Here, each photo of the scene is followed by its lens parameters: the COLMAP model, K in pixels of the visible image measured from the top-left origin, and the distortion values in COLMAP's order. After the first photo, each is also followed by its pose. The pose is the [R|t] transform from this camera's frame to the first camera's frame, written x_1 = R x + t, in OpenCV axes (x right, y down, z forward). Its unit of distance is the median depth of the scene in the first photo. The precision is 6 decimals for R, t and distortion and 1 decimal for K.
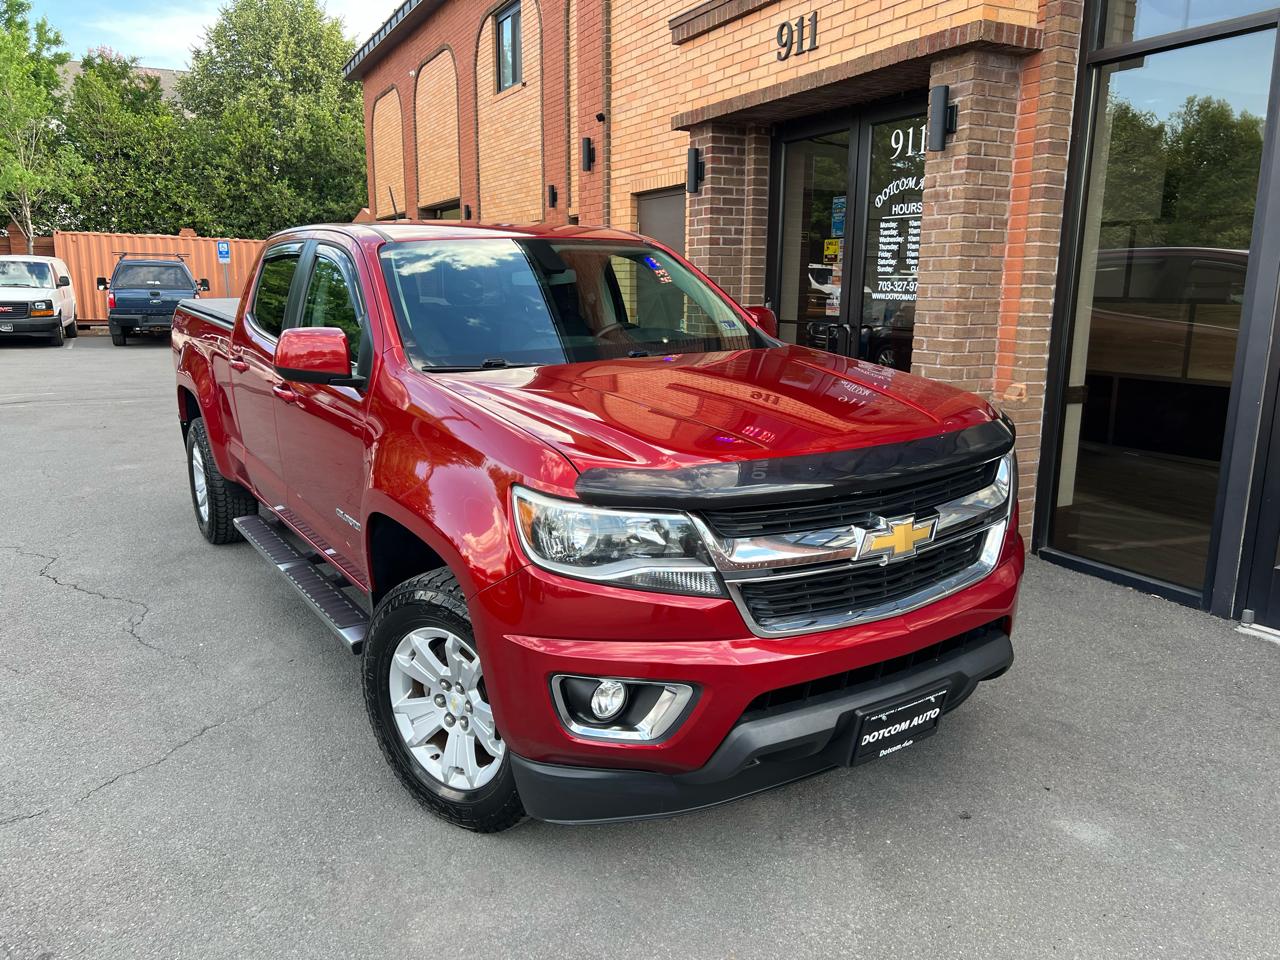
lens RADIAL K [[966.6, 0, 642.0], [0, 966.6, 485.9], [0, 0, 1]] dist [0.045619, -0.050458]
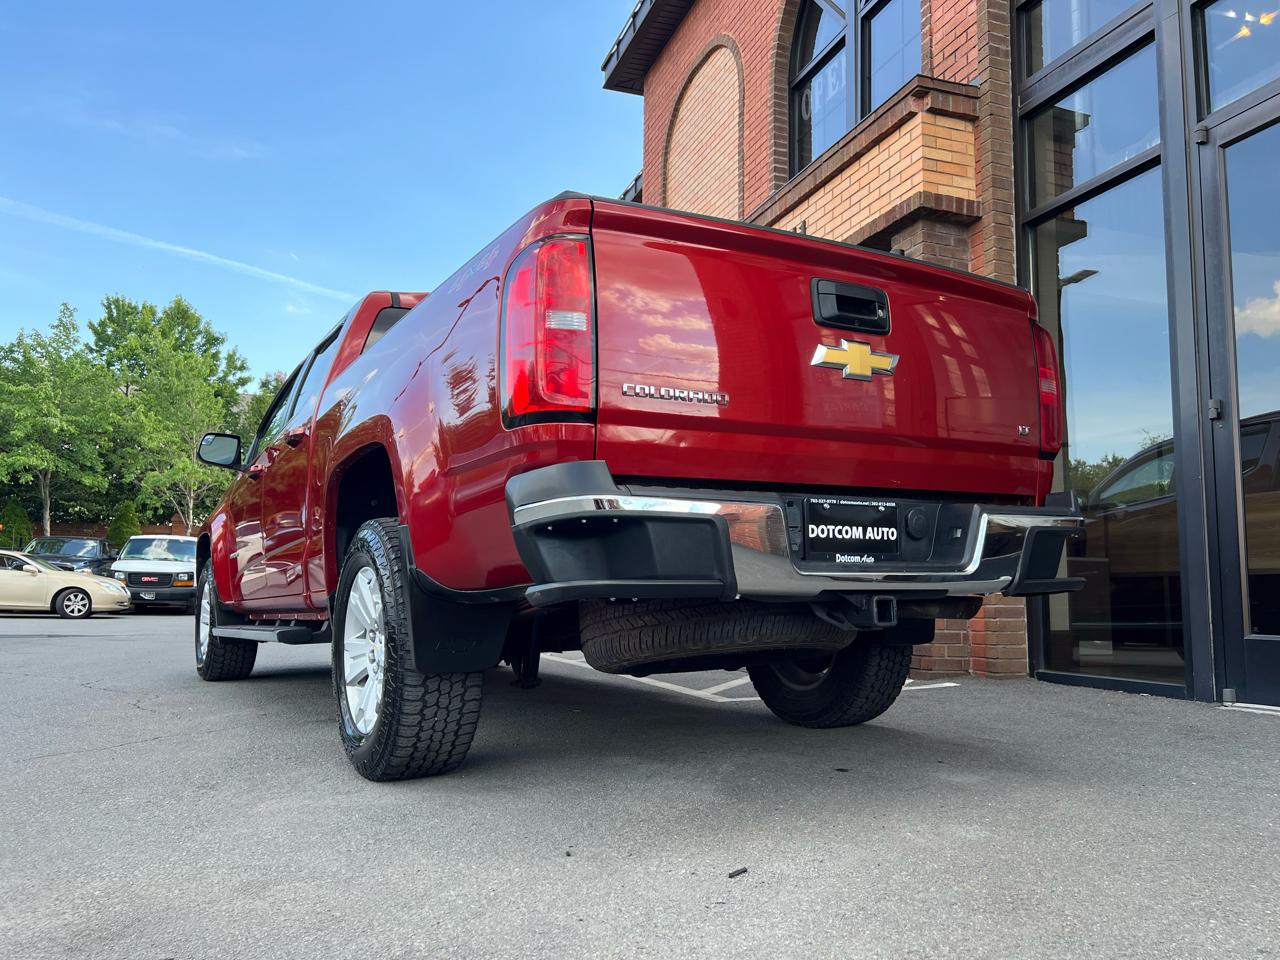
lens RADIAL K [[964.8, 0, 657.4], [0, 964.8, 486.3], [0, 0, 1]] dist [0.047396, -0.050898]
pose [[0.993948, -0.008831, -0.109495, 0.119267], [-0.026322, 0.948579, -0.315443, 0.177110], [0.106650, 0.316416, 0.942606, -0.015326]]
